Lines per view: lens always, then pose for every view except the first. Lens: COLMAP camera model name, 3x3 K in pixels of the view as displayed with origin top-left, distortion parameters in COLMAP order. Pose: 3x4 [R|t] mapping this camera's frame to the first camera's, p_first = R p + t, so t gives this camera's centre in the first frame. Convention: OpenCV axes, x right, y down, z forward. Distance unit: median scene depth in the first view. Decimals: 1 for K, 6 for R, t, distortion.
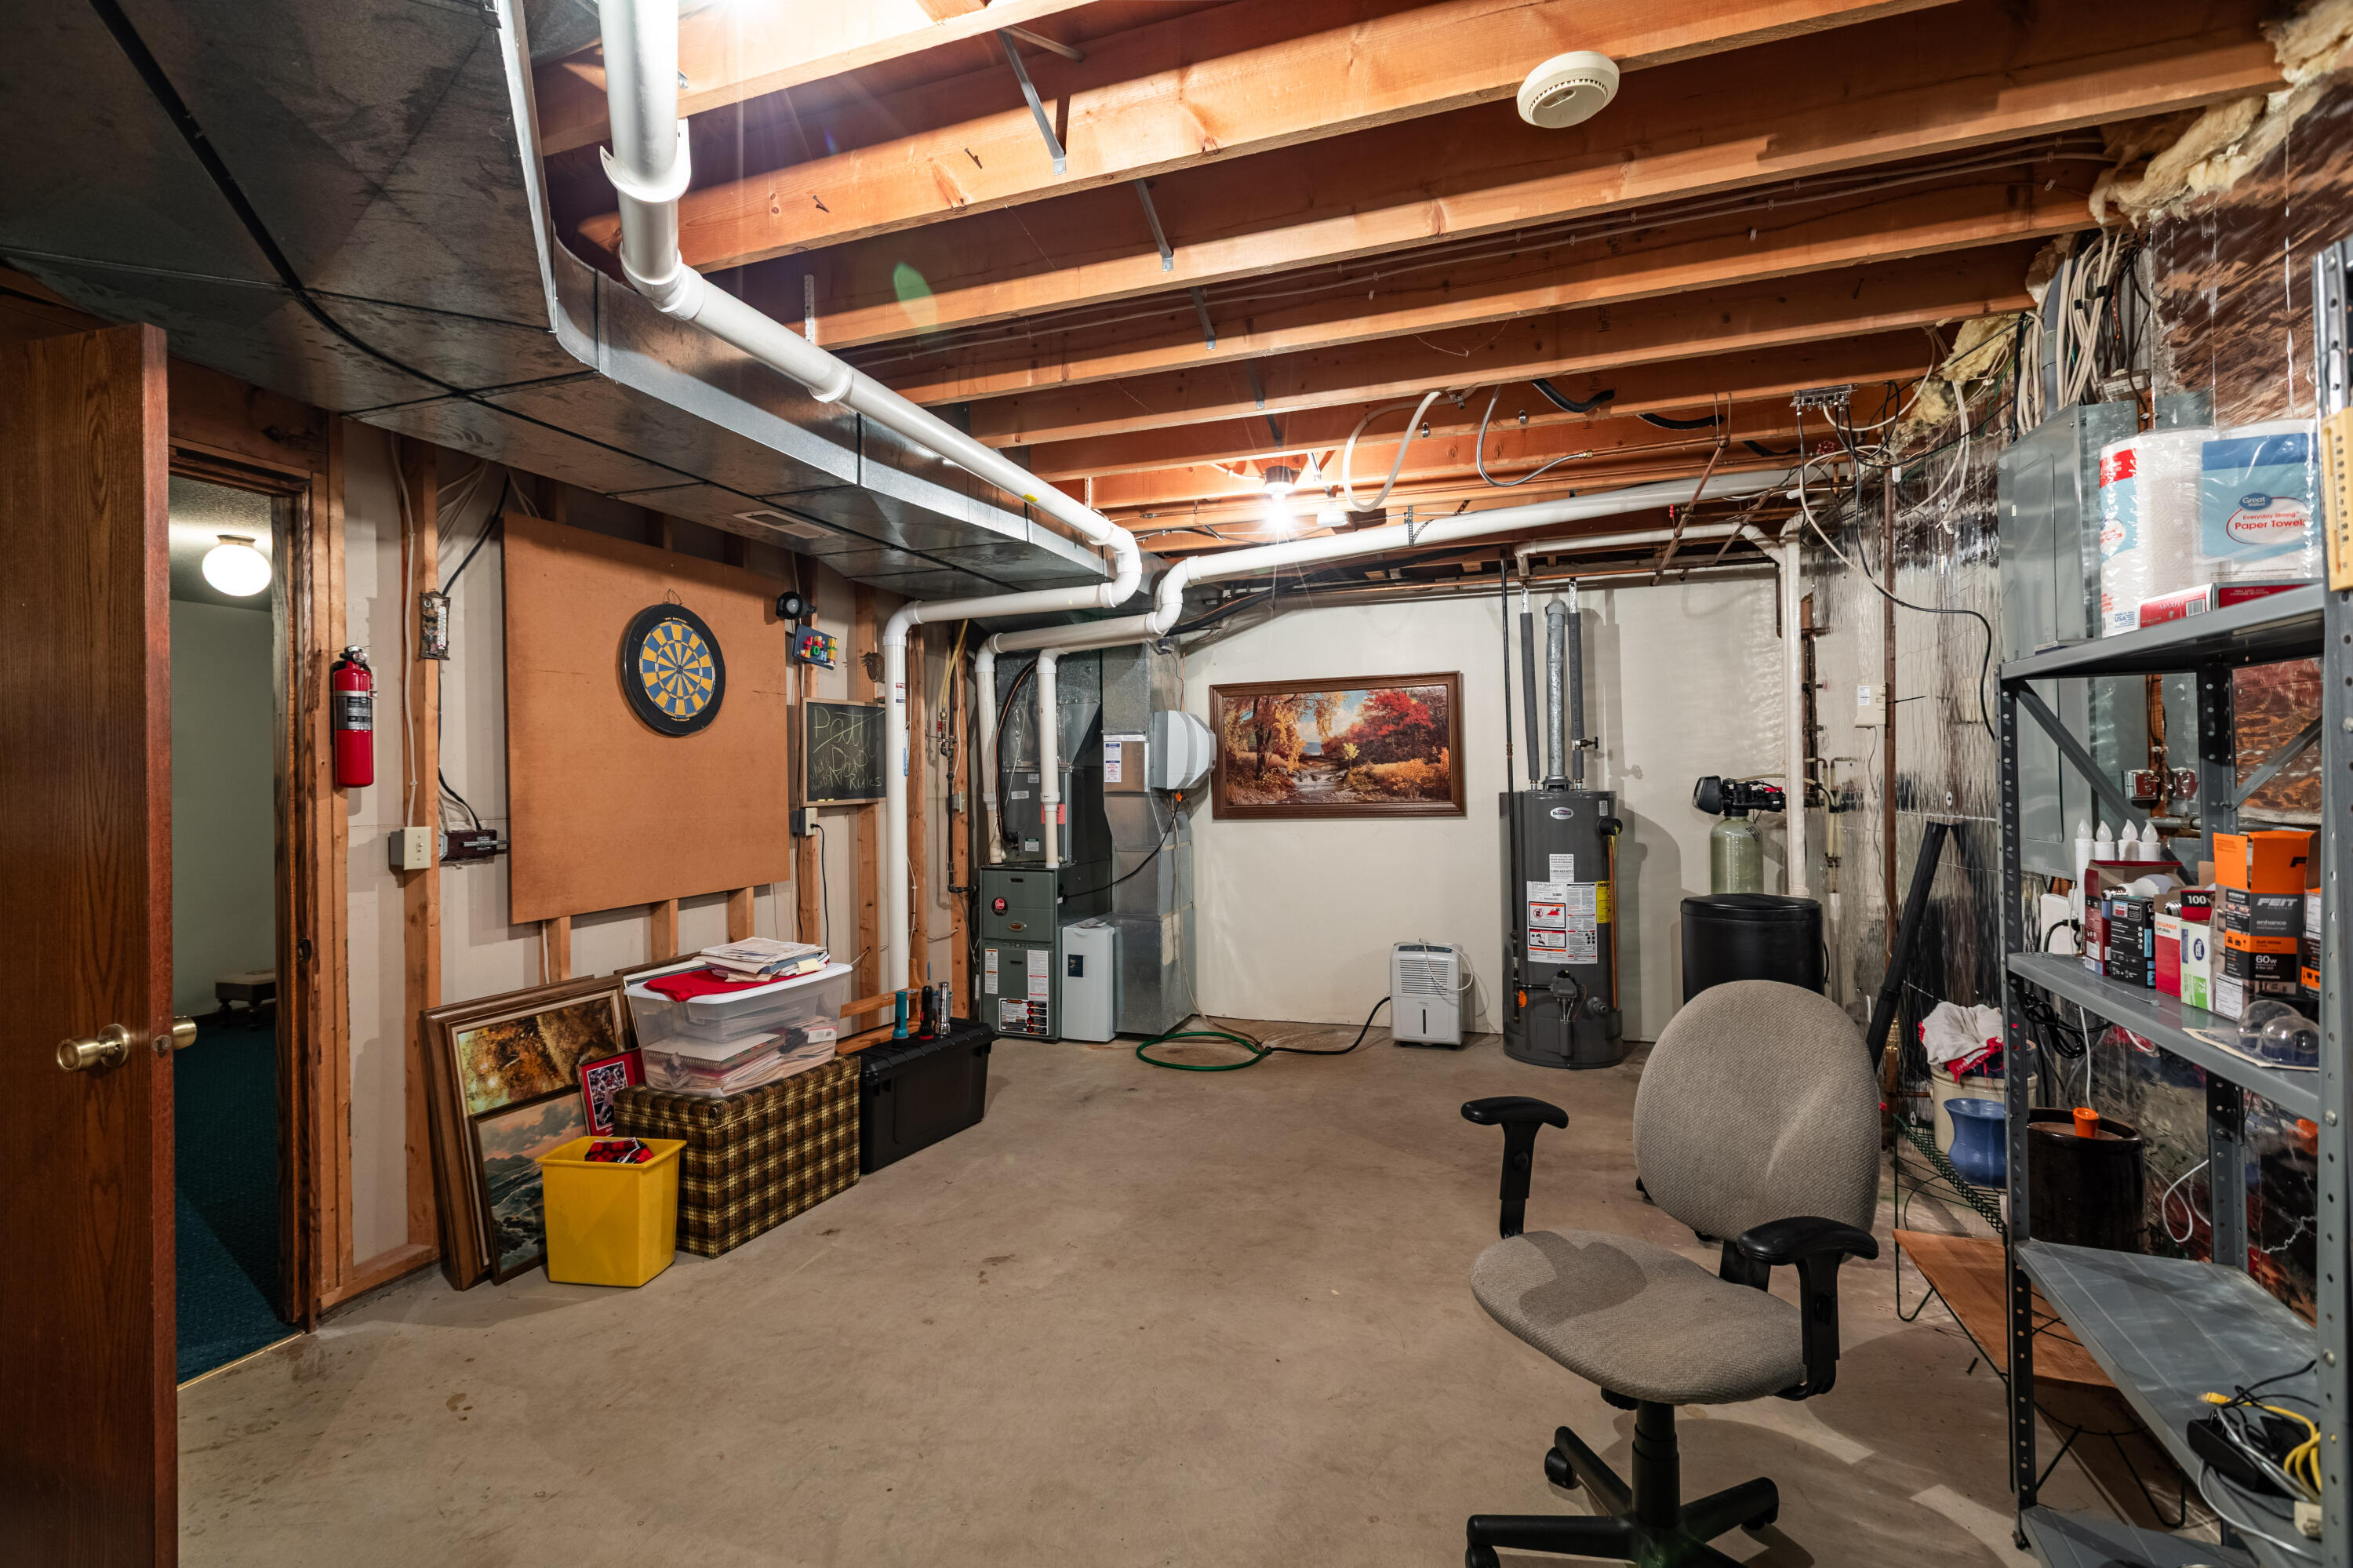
lens RADIAL K [[1045.9, 0, 1175.7], [0, 1045.9, 776.0], [0, 0, 1]] dist [0.001318, -0.000405]
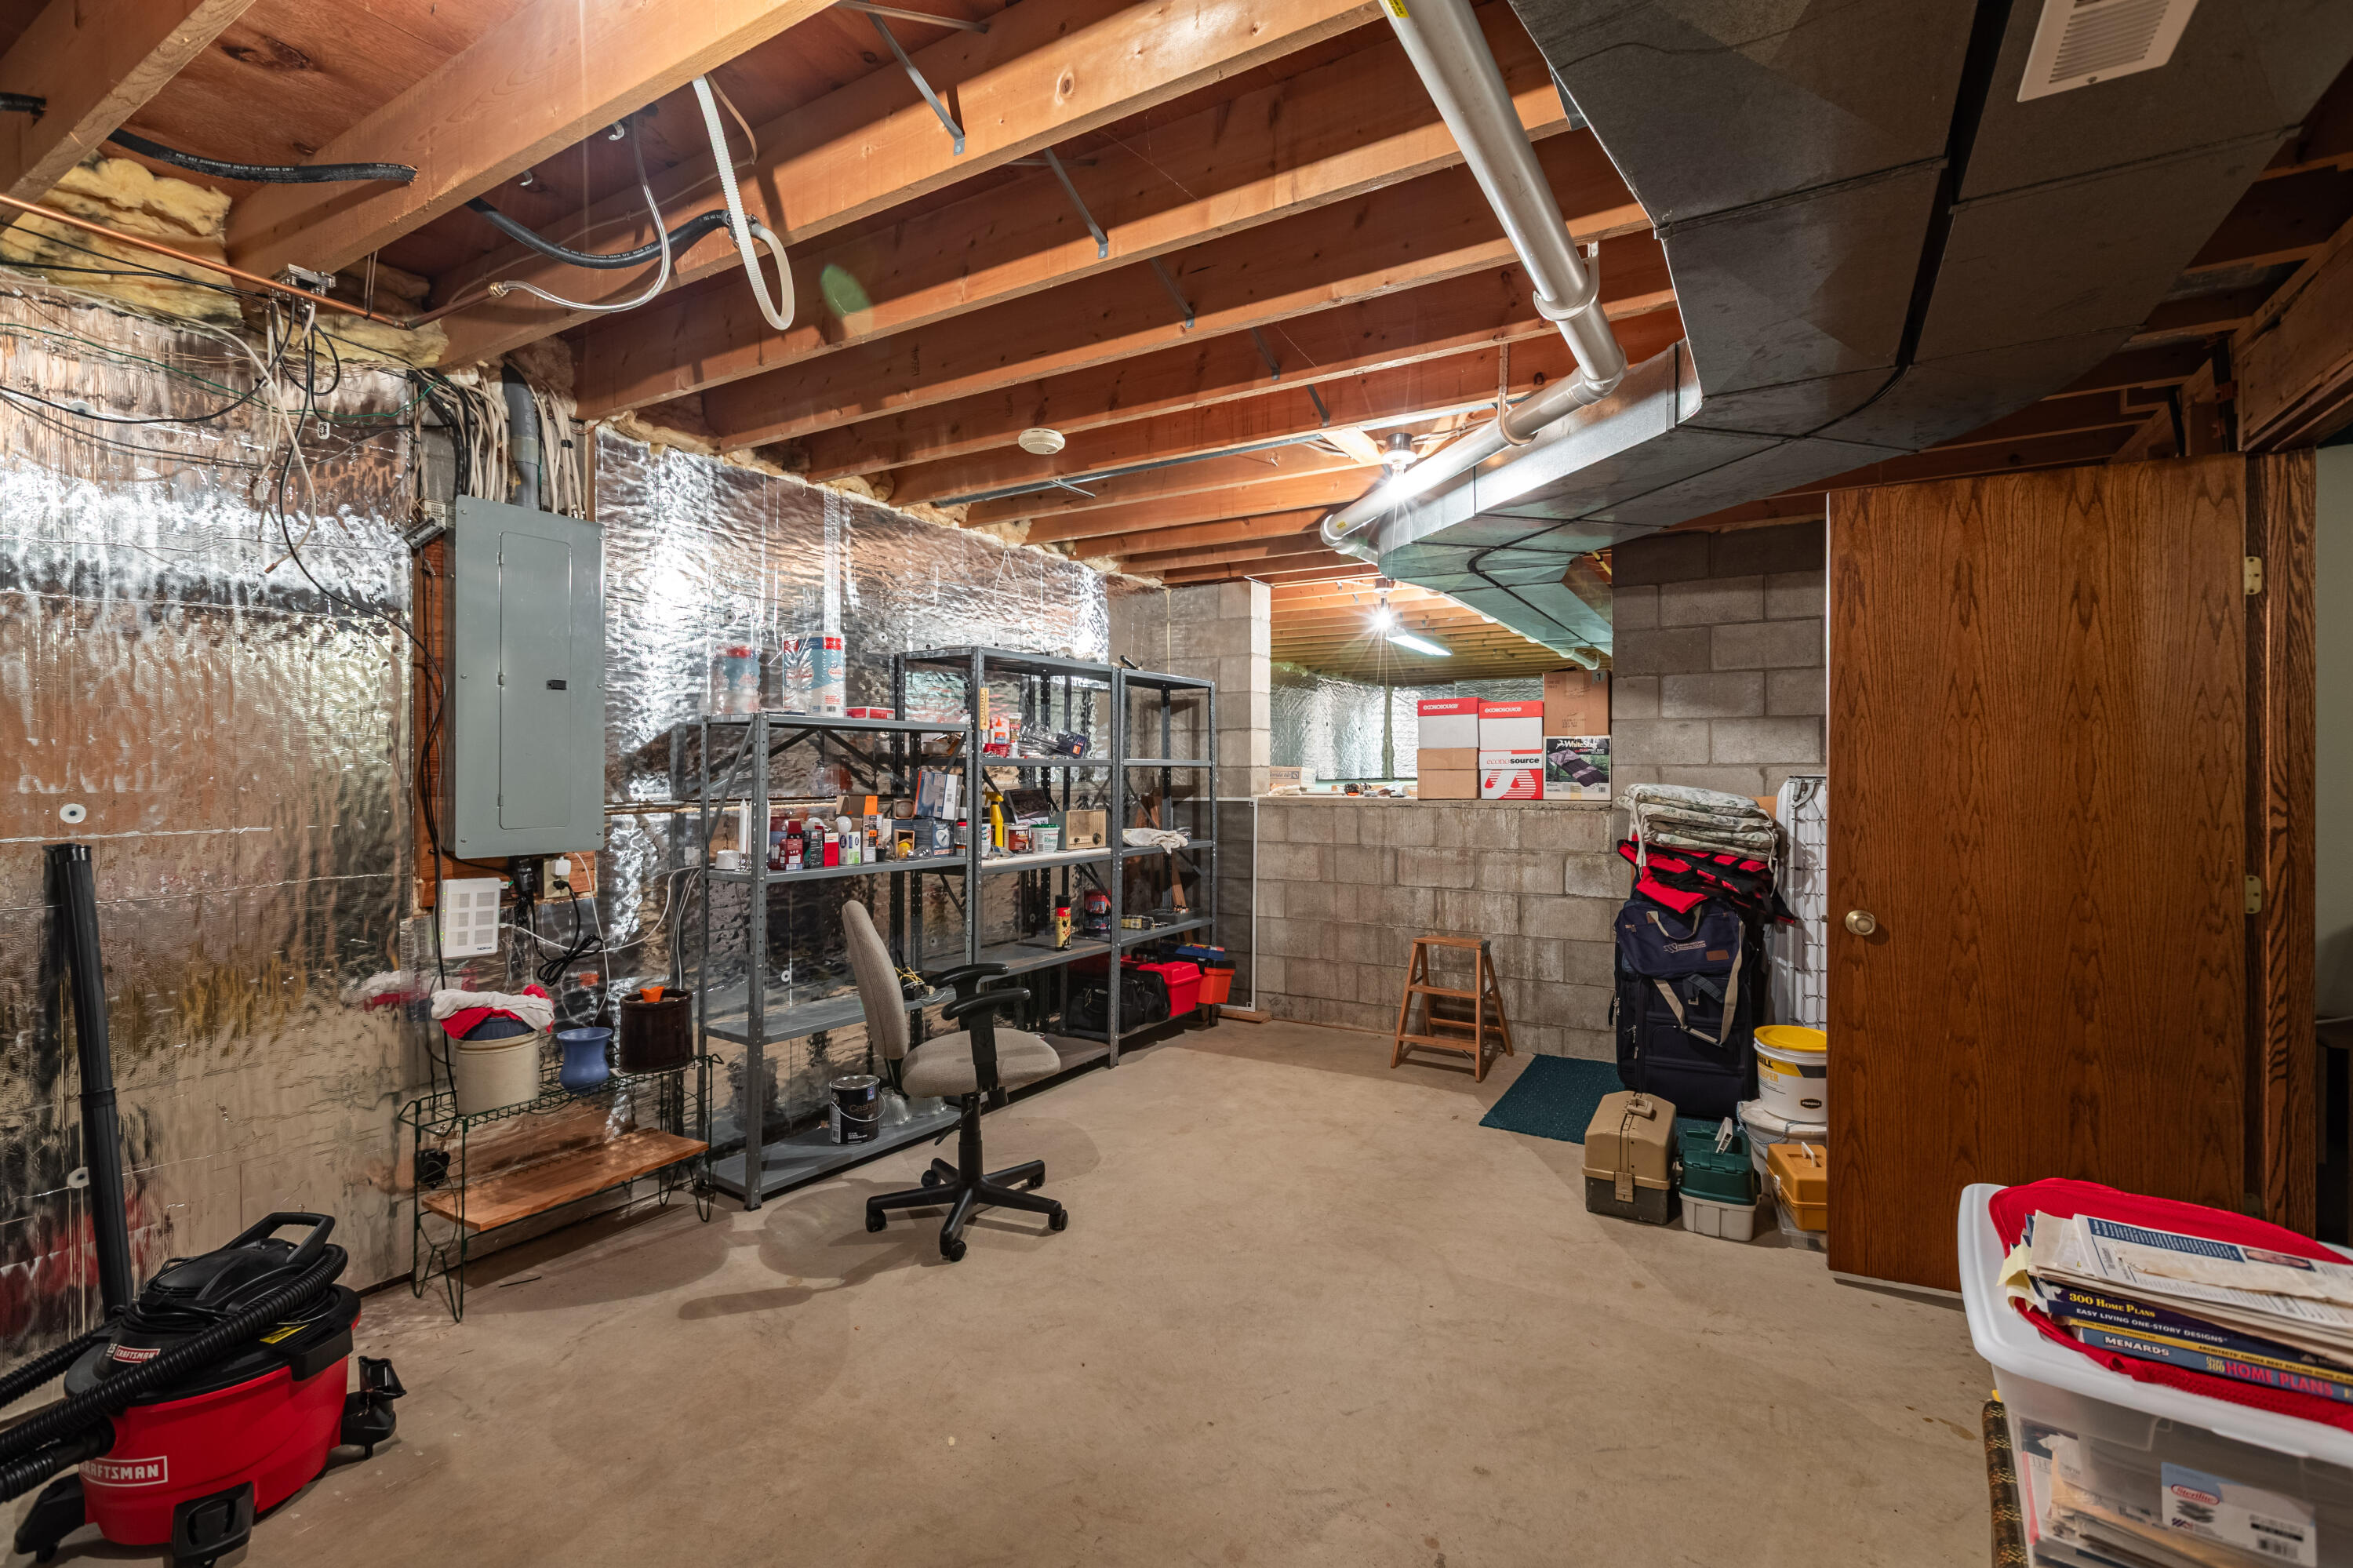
lens RADIAL K [[1045.9, 0, 1174.1], [0, 1045.9, 777.8], [0, 0, 1]] dist [0.001318, -0.000405]
pose [[-0.978993, 0.011026, 0.203596, -0.176621], [0.010709, 0.999939, -0.002660, 0.010661], [-0.203613, -0.000424, -0.979051, 1.792688]]
